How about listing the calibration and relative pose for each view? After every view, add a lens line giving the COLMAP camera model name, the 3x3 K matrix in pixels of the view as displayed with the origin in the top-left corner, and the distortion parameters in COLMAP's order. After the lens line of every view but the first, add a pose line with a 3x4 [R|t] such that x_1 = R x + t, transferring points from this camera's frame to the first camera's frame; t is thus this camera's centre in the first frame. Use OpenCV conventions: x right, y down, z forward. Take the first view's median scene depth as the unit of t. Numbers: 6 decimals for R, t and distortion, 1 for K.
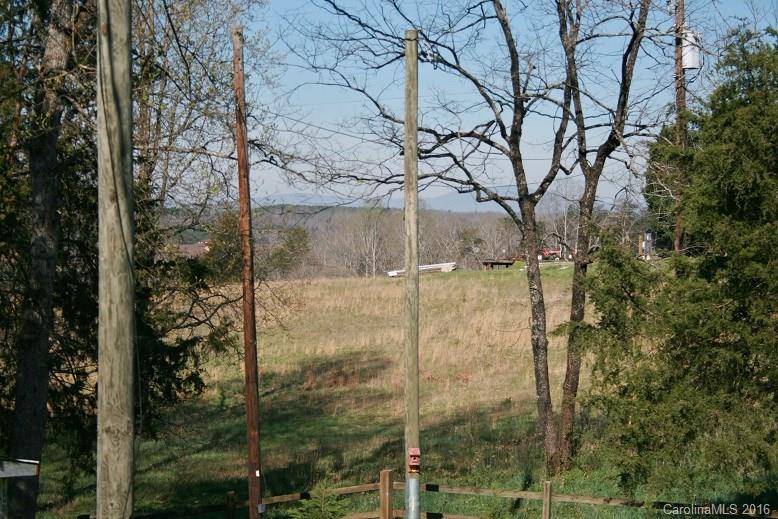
lens RADIAL K [[1223.7, 0, 389.5], [0, 1223.7, 258.6], [0, 0, 1]] dist [-0.047816, 0.000000]
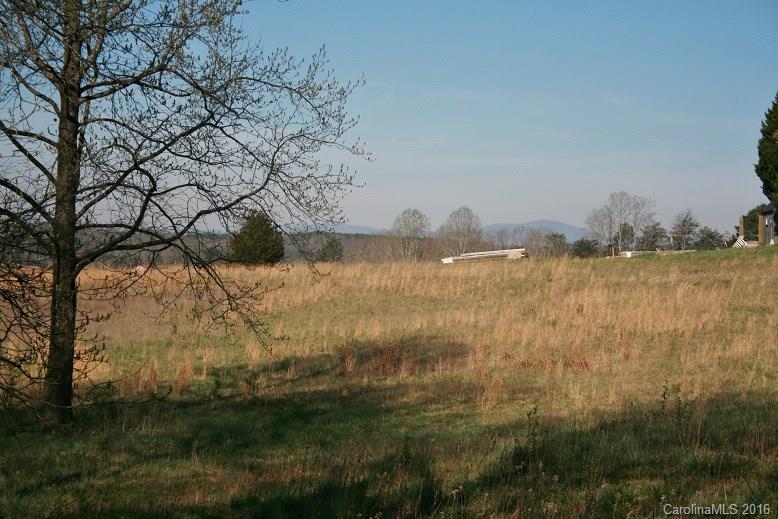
lens RADIAL K [[1223.7, 0, 387.1], [0, 1223.7, 257.8], [0, 0, 1]] dist [-0.047816, 0.000000]
pose [[0.999294, 0.021662, -0.030694, -0.017485], [-0.022505, 0.999371, -0.027391, 0.045825], [0.030082, 0.028063, 0.999153, 0.252201]]
